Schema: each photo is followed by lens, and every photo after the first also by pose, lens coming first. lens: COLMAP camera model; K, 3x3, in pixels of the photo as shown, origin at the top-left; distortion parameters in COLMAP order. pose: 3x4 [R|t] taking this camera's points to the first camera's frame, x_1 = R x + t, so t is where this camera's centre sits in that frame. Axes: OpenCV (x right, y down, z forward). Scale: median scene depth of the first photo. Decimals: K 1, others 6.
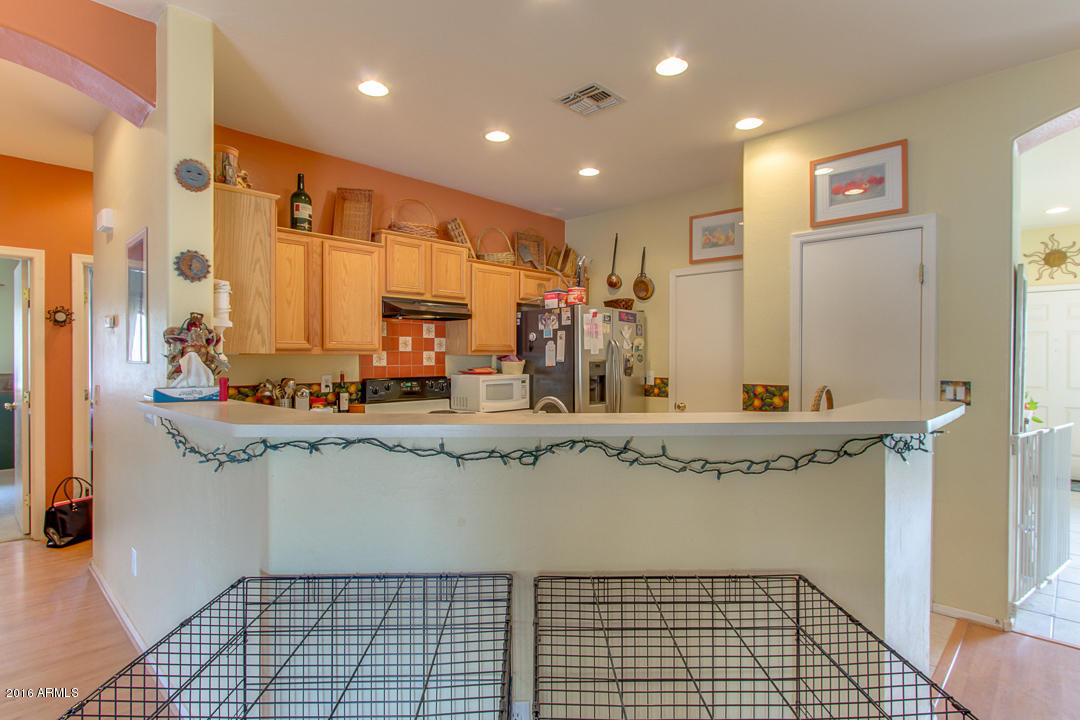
lens RADIAL K [[550.3, 0, 540.0], [0, 550.3, 360.0], [0, 0, 1]] dist [0.000249, -0.000413]
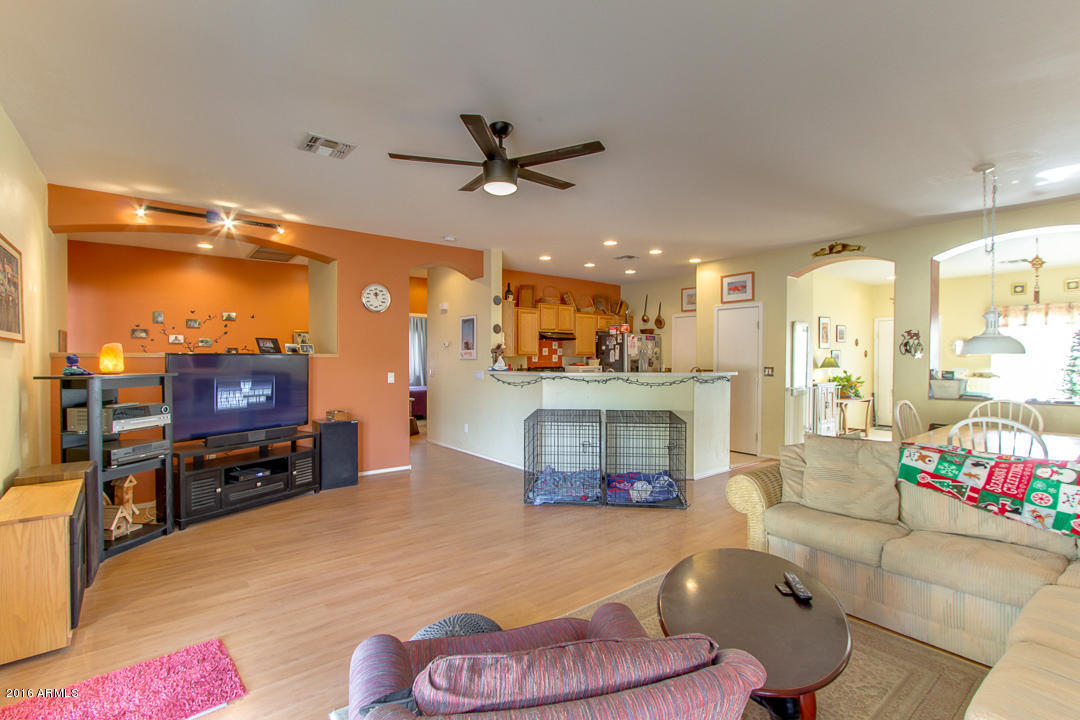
lens RADIAL K [[491.7, 0, 541.4], [0, 491.7, 364.9], [0, 0, 1]] dist [-0.000987, -0.000550]
pose [[0.991024, 0.002736, -0.133656, 0.001935], [-0.001415, 0.999949, 0.009975, 0.004519], [0.133676, -0.009696, 0.990978, -0.950872]]
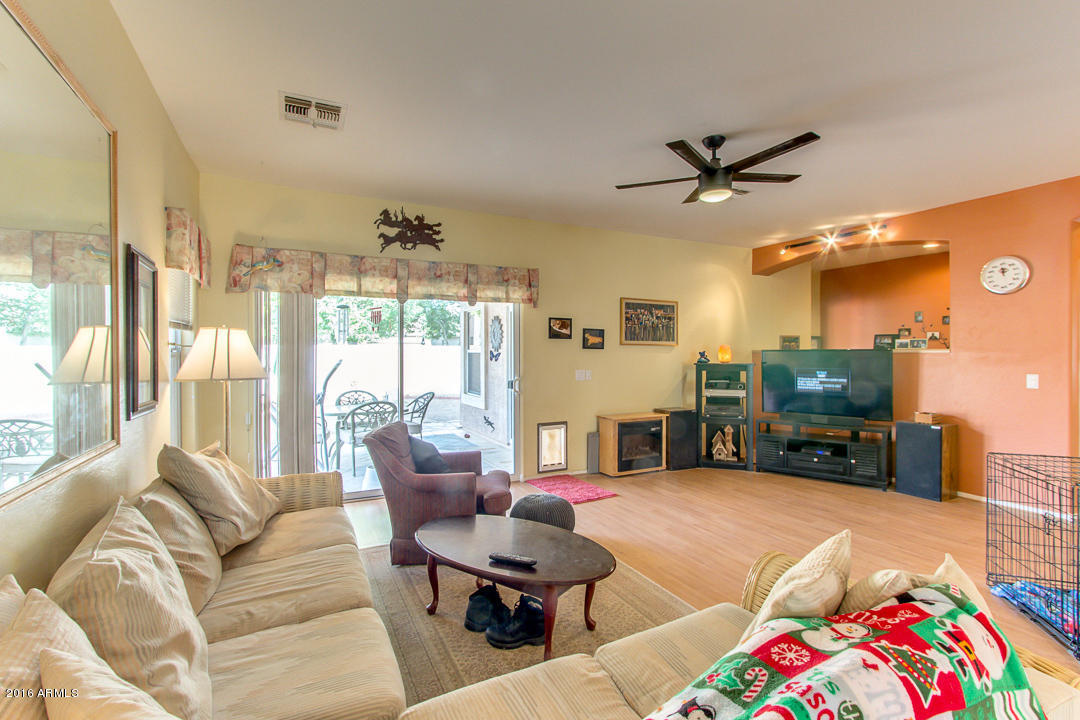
lens RADIAL K [[497.3, 0, 540.3], [0, 497.3, 355.5], [0, 0, 1]] dist [-0.001666, -0.000374]
pose [[-0.335627, 0.005556, -0.941979, 0.662787], [-0.005739, 0.999952, 0.007943, 0.000650], [0.941978, 0.008072, -0.335579, -0.254285]]
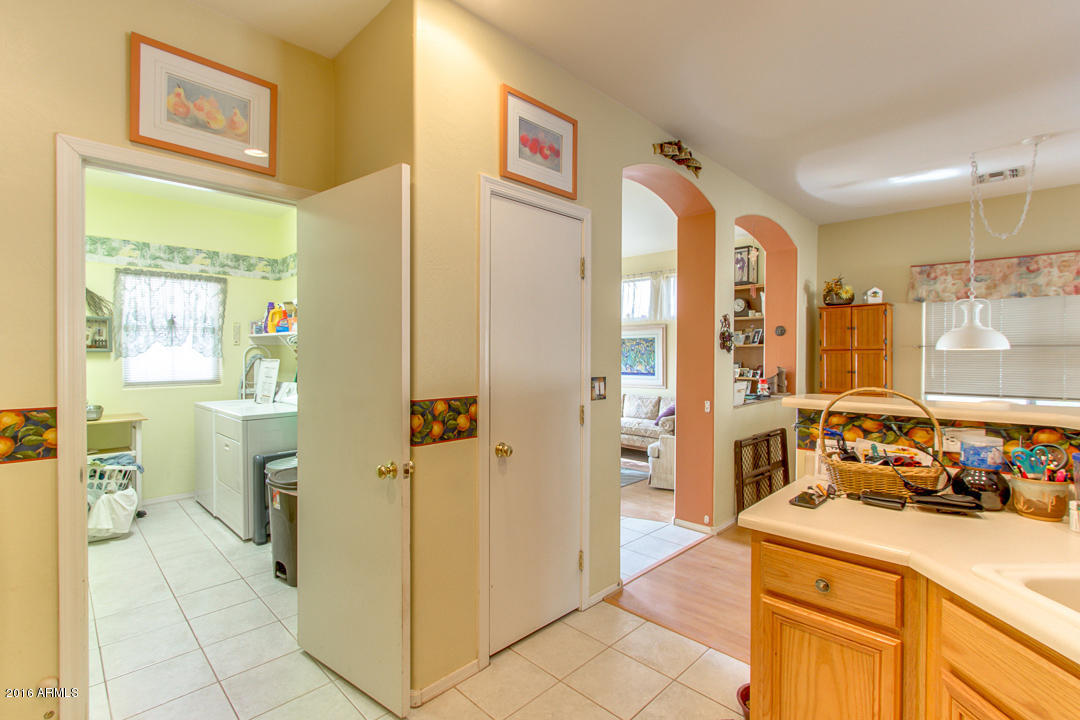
lens RADIAL K [[494.3, 0, 545.4], [0, 494.3, 360.8], [0, 0, 1]] dist [-0.002939, -0.001154]
pose [[0.014022, -0.013274, 0.999814, -0.124392], [0.007402, 0.999886, 0.013172, -0.003578], [-0.999874, 0.007216, 0.014118, 0.722560]]
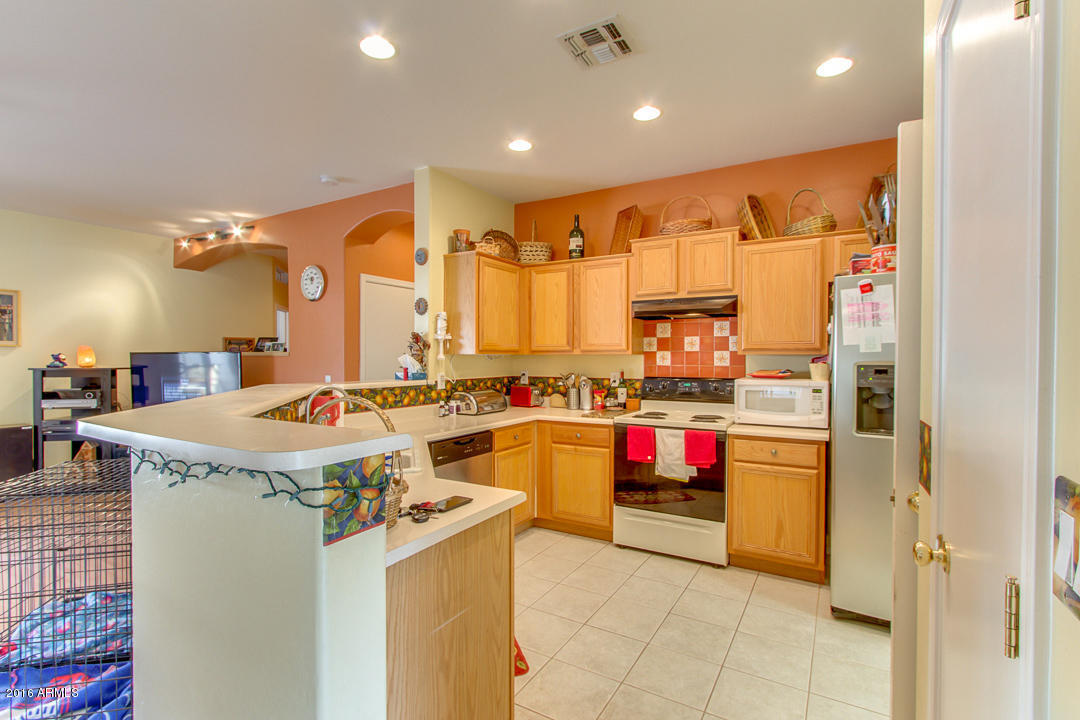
lens RADIAL K [[507.1, 0, 540.6], [0, 507.1, 363.5], [0, 0, 1]] dist [-0.000378, 0.000243]
pose [[0.225588, 0.012759, -0.974139, 0.582673], [-0.007811, 0.999906, 0.011288, -0.001910], [0.974192, 0.005063, 0.225666, 0.534565]]
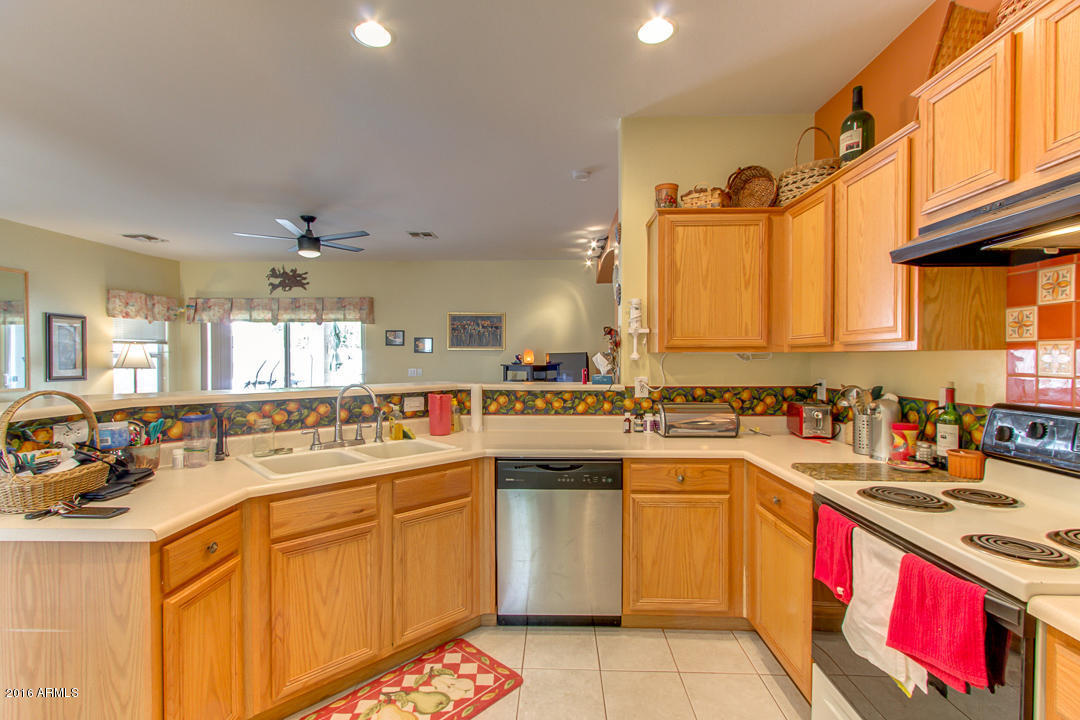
lens RADIAL K [[491.7, 0, 541.4], [0, 491.7, 364.9], [0, 0, 1]] dist [-0.000987, -0.000550]
pose [[-0.746158, 0.011203, -0.665674, 0.218735], [-0.004440, 0.999752, 0.021802, -0.004324], [0.665754, 0.019223, -0.745924, 0.985206]]
